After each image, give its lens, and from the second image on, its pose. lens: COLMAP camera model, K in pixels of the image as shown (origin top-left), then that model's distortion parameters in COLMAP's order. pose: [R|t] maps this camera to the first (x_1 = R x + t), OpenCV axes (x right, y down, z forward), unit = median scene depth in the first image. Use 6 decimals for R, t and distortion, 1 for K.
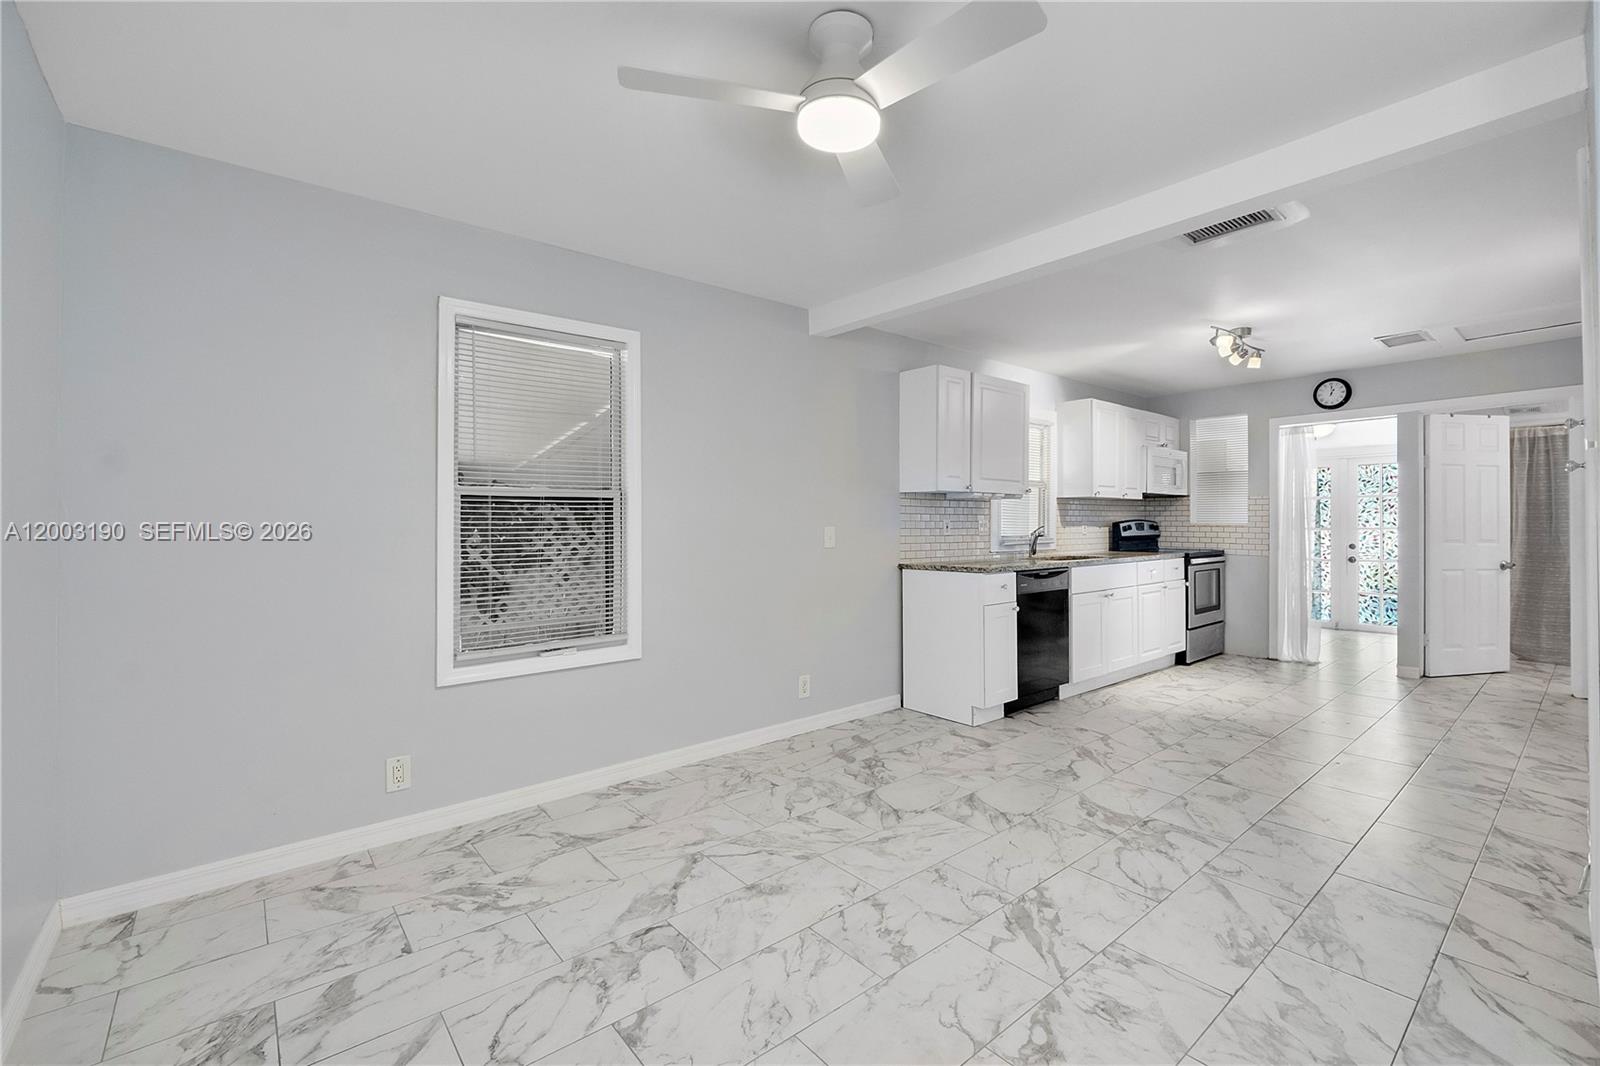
lens RADIAL K [[691.0, 0, 804.8], [0, 691.0, 519.4], [0, 0, 1]] dist [-0.006940, 0.000132]
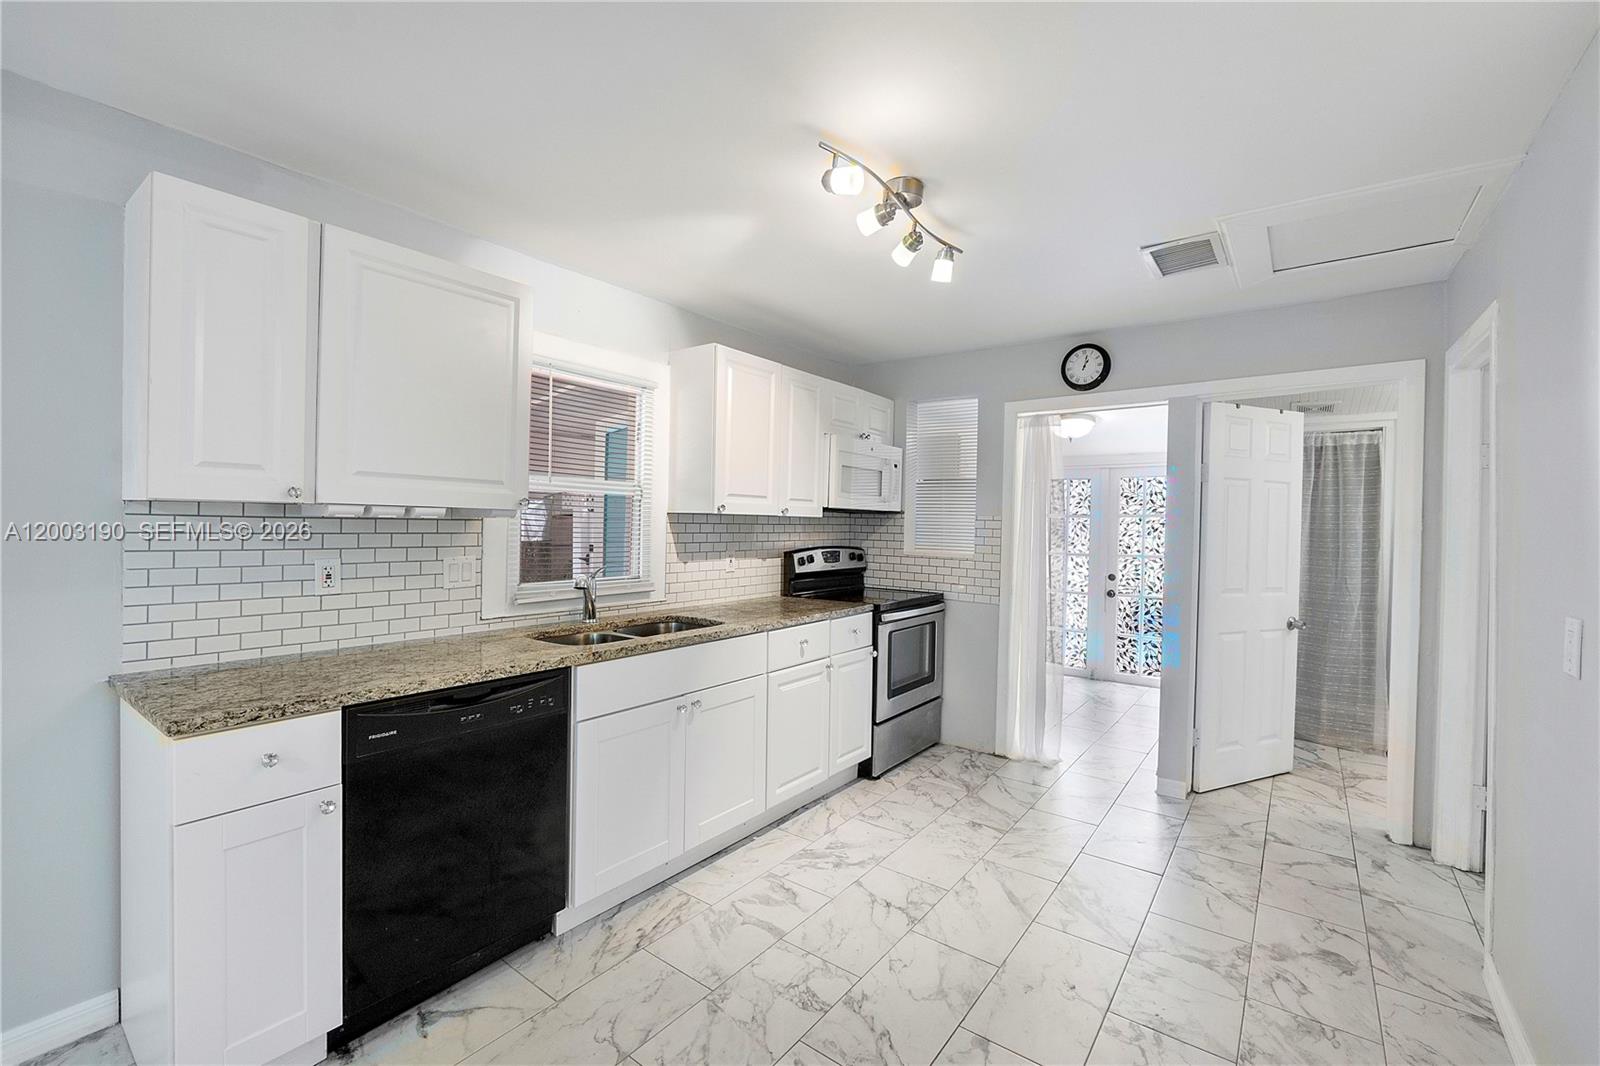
lens RADIAL K [[678.9, 0, 800.2], [0, 678.9, 529.9], [0, 0, 1]] dist [-0.009055, -0.000297]
pose [[0.974078, 0.016725, 0.225591, 0.406200], [-0.020725, 0.999667, 0.015372, -0.033093], [-0.225259, -0.019649, 0.974101, 0.484239]]
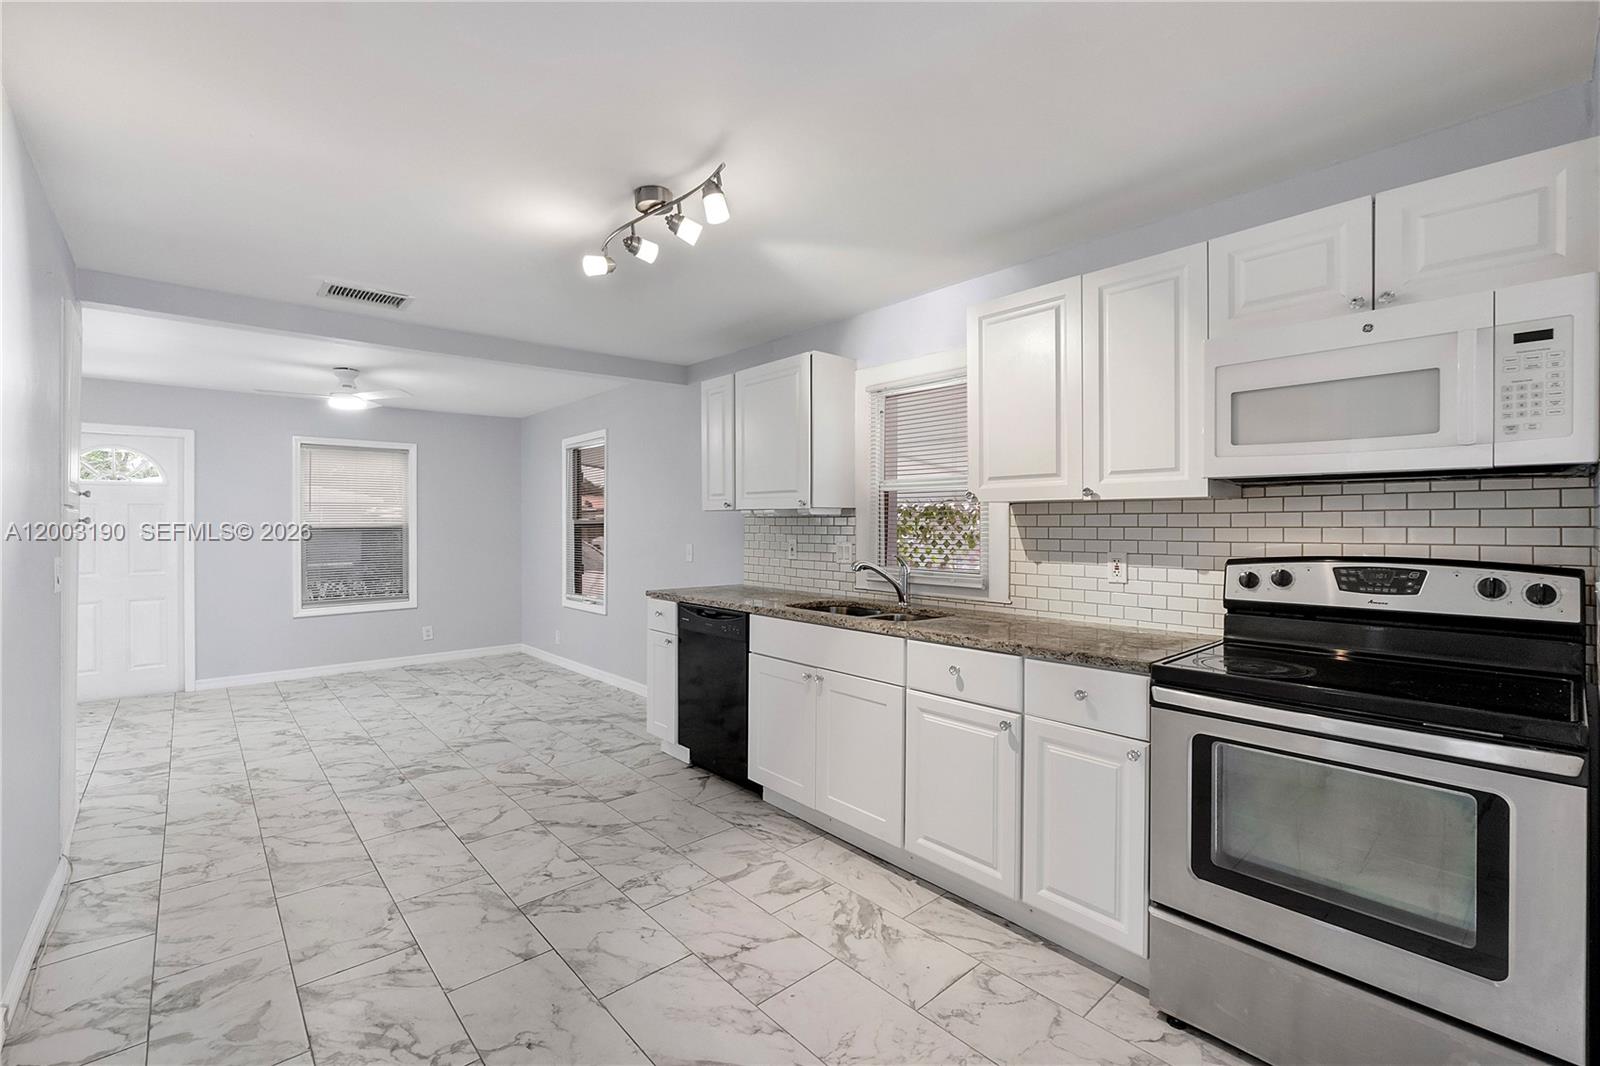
lens RADIAL K [[691.2, 0, 798.0], [0, 691.2, 523.7], [0, 0, 1]] dist [-0.000651, -0.000112]
pose [[0.023147, 0.003989, -0.999724, 1.030647], [0.008252, 0.999957, 0.004181, -0.023164], [0.999698, -0.008347, 0.023113, 0.978542]]
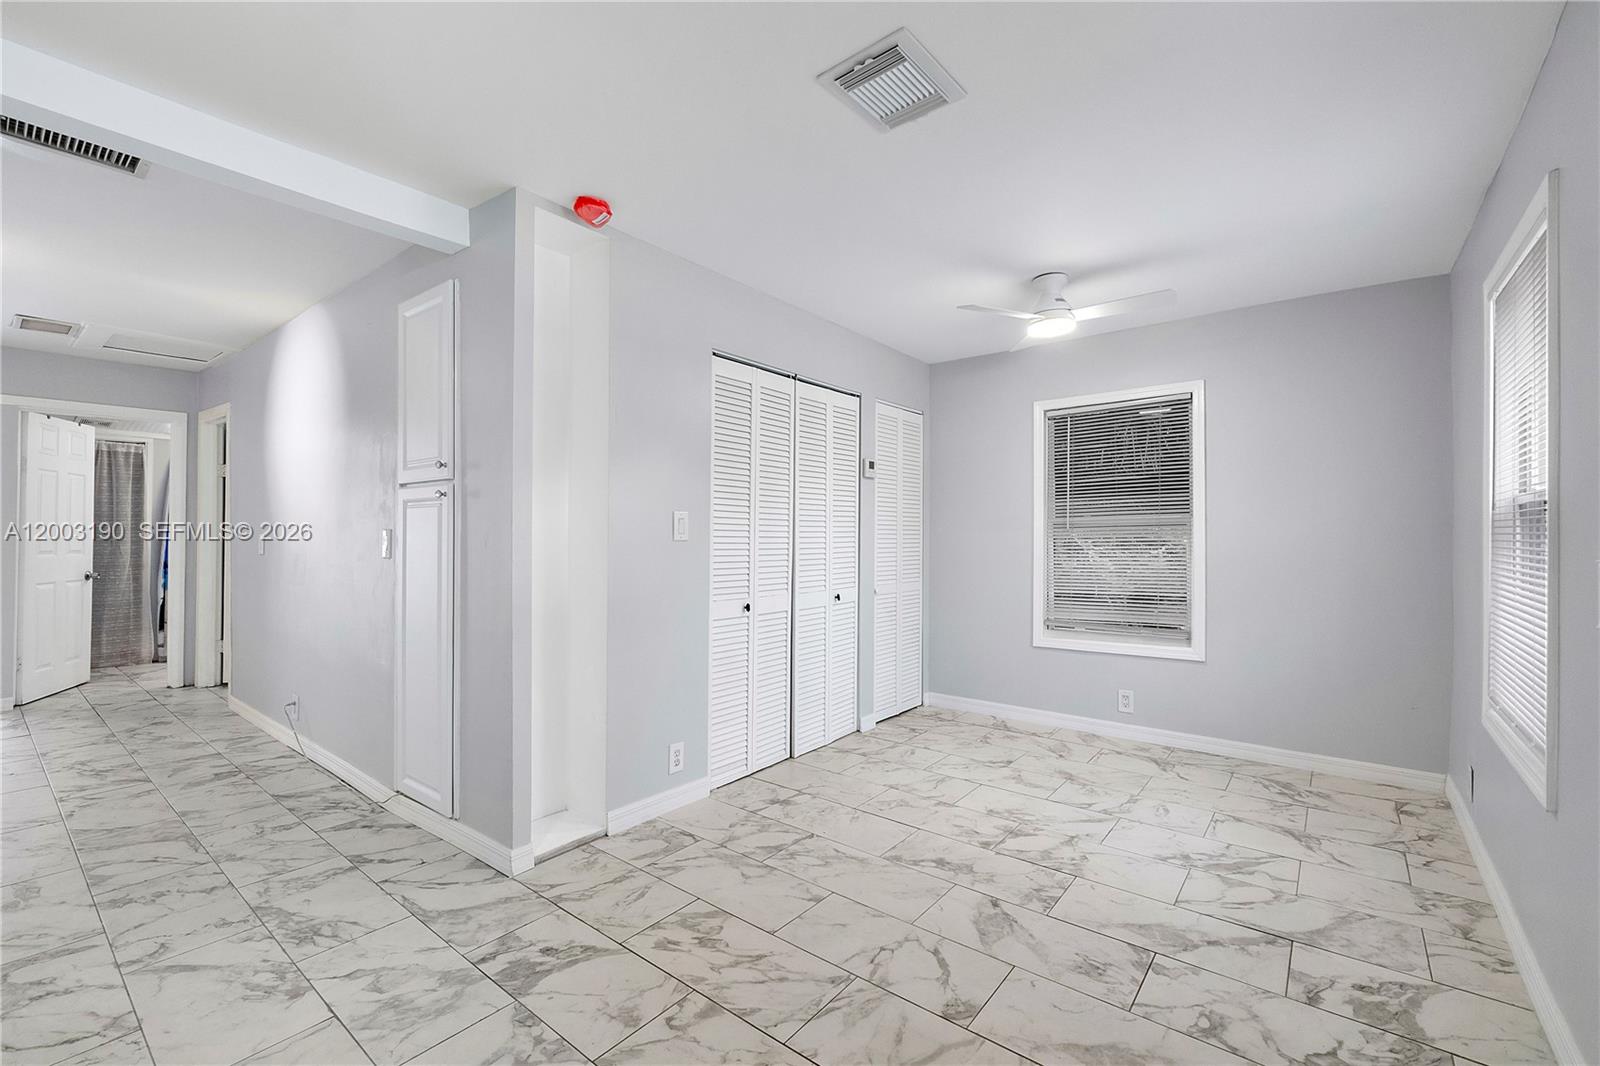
lens RADIAL K [[678.4, 0, 800.0], [0, 678.4, 533.0], [0, 0, 1]] dist [-0.003669, -0.000470]
pose [[-0.196284, 0.008332, 0.980512, -0.161889], [-0.010564, 0.999888, -0.010611, 0.004802], [-0.980490, -0.012441, -0.196174, 0.197804]]
